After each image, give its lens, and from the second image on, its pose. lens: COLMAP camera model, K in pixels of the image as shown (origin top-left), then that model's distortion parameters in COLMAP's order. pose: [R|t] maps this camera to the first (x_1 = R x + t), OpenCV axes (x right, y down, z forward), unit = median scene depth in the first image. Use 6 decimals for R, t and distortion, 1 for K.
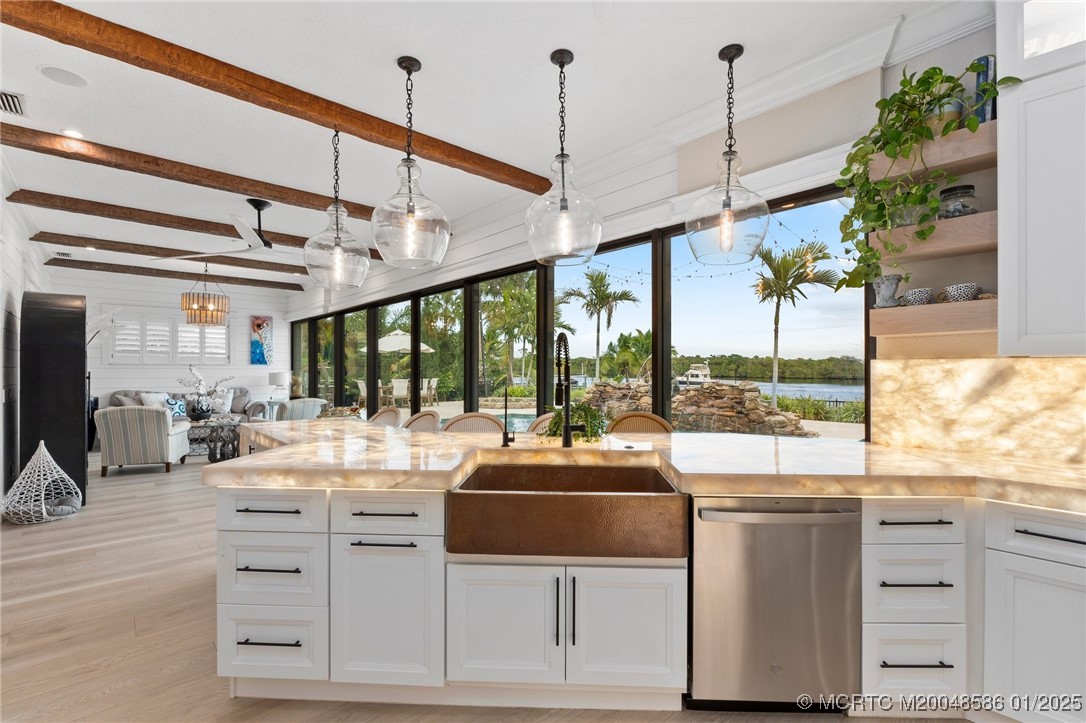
lens RADIAL K [[483.8, 0, 543.9], [0, 483.8, 371.2], [0, 0, 1]] dist [-0.001778, -0.000511]
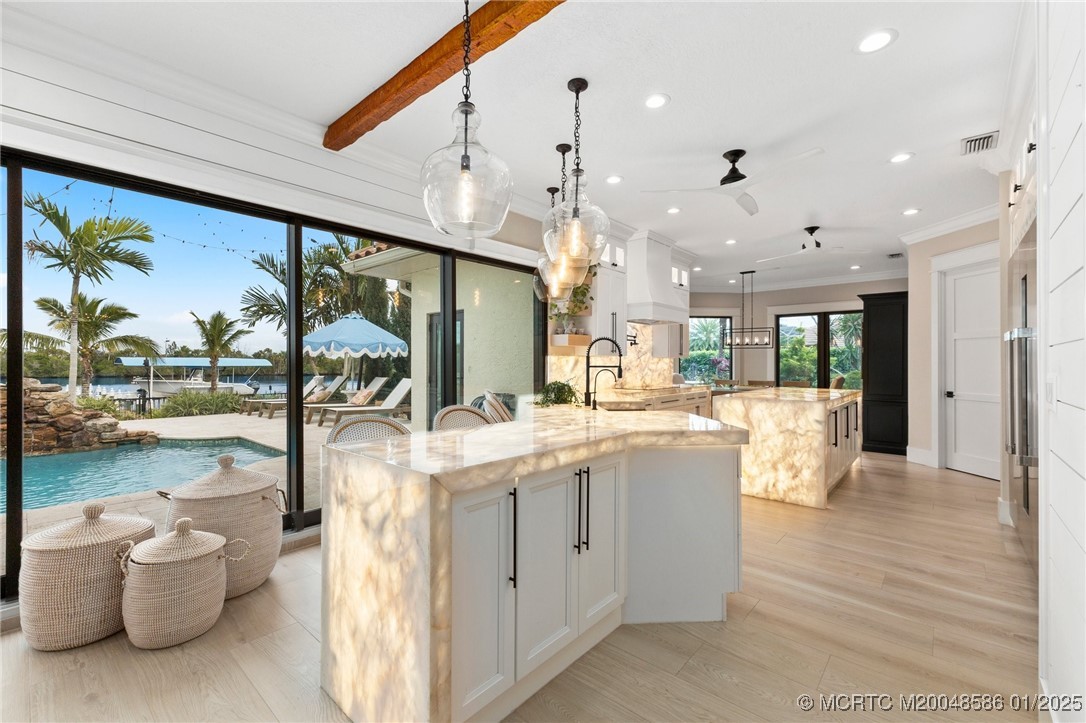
lens RADIAL K [[459.1, 0, 545.3], [0, 459.1, 375.1], [0, 0, 1]] dist [0.002792, 0.000479]
pose [[-0.109056, -0.023486, 0.993758, -0.366491], [0.005518, 0.999691, 0.024232, 0.004531], [-0.994020, 0.008126, -0.108893, 0.336017]]
